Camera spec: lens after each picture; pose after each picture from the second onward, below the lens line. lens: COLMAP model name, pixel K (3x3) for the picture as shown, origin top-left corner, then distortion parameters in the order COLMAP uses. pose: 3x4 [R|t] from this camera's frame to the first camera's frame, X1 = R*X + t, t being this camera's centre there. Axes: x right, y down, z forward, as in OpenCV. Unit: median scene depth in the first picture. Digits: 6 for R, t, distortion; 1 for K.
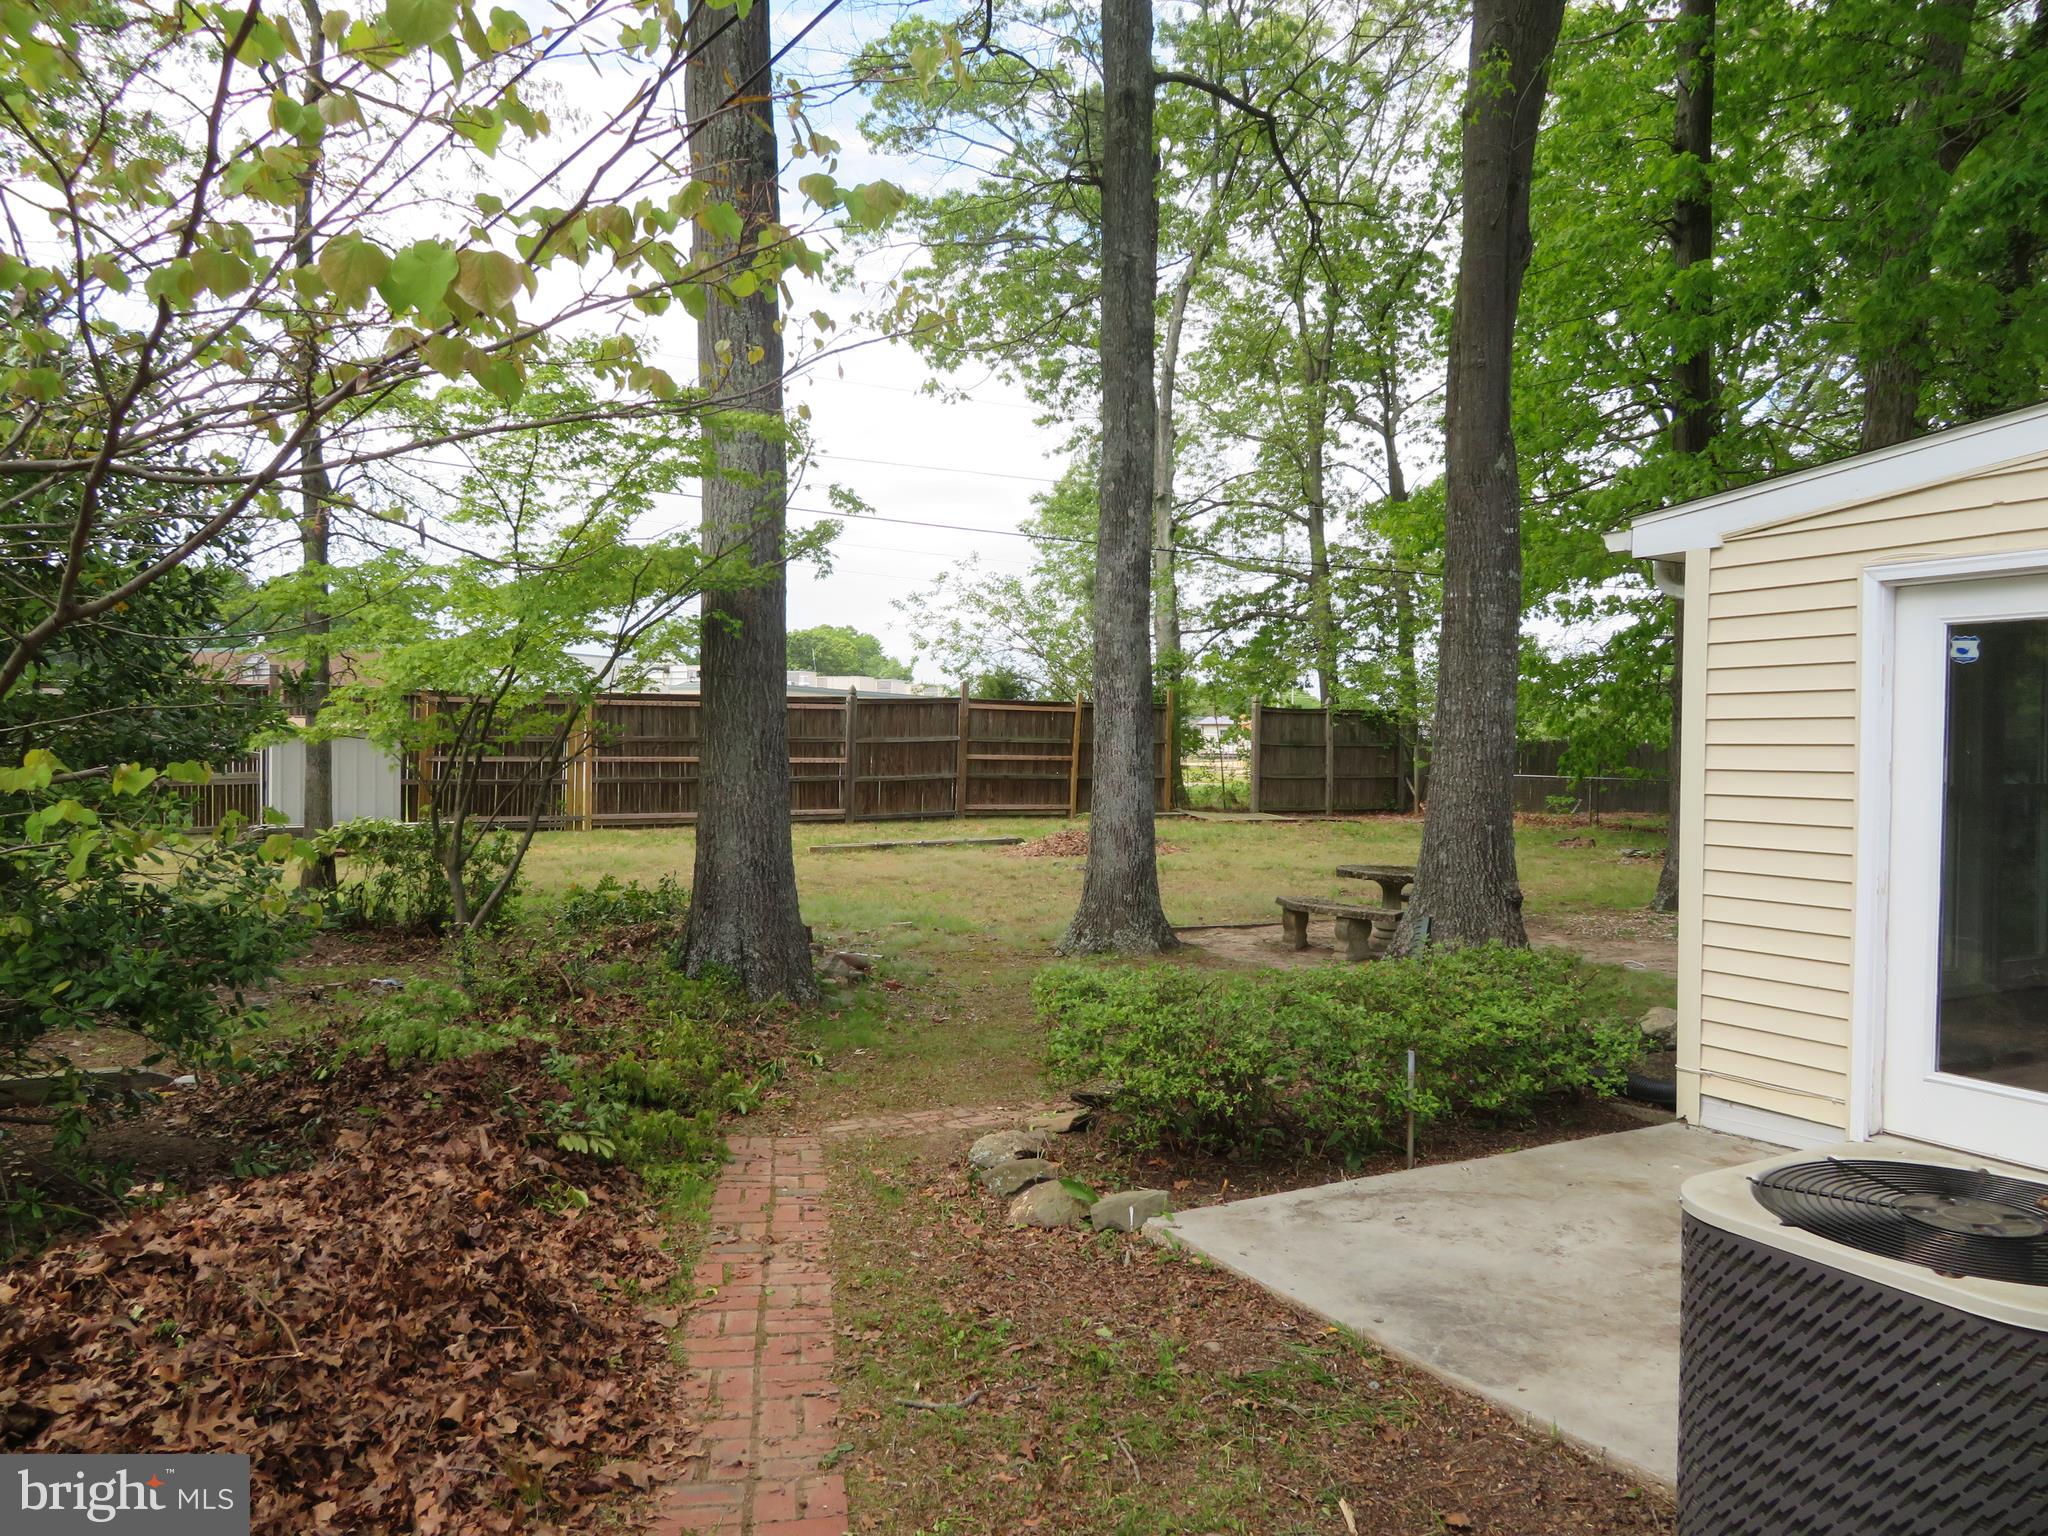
lens RADIAL K [[1439.2, 0, 1024.6], [0, 1439.2, 781.9], [0, 0, 1]] dist [0.031461, -0.000333]
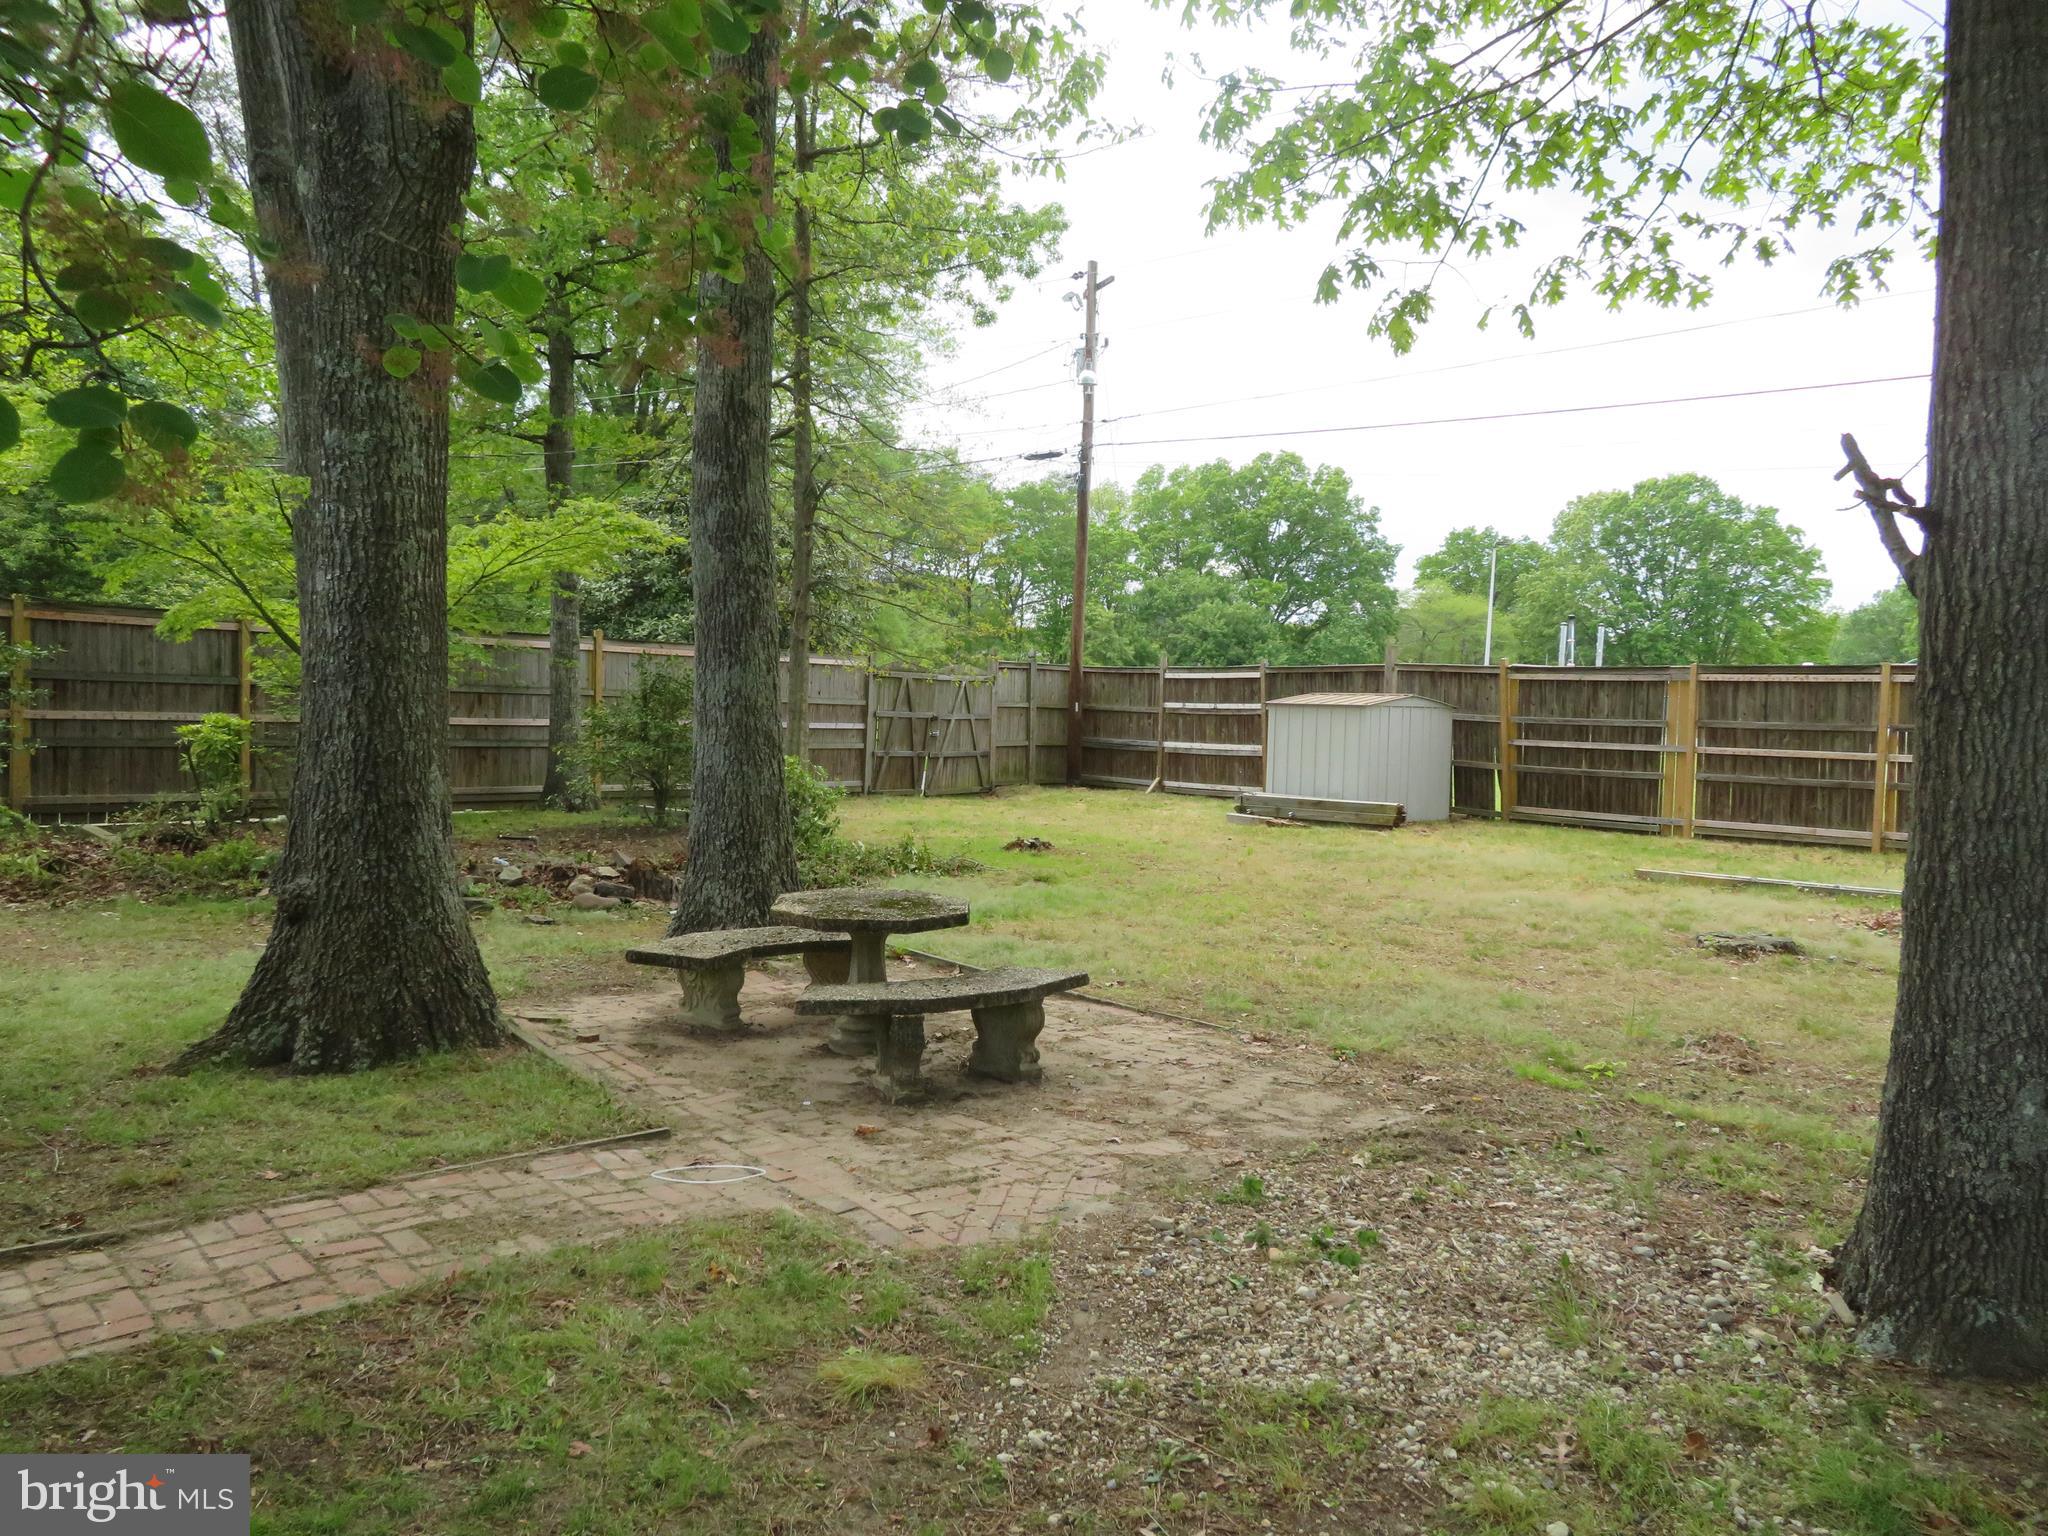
lens RADIAL K [[1460.8, 0, 1024.0], [0, 1460.8, 768.0], [0, 0, 1]] dist [-0.035091, 0.064766]
pose [[0.298176, 0.040792, -0.953639, 0.290361], [-0.056682, 0.998080, 0.024970, -0.003551], [0.952826, 0.046608, 0.299916, 0.323605]]
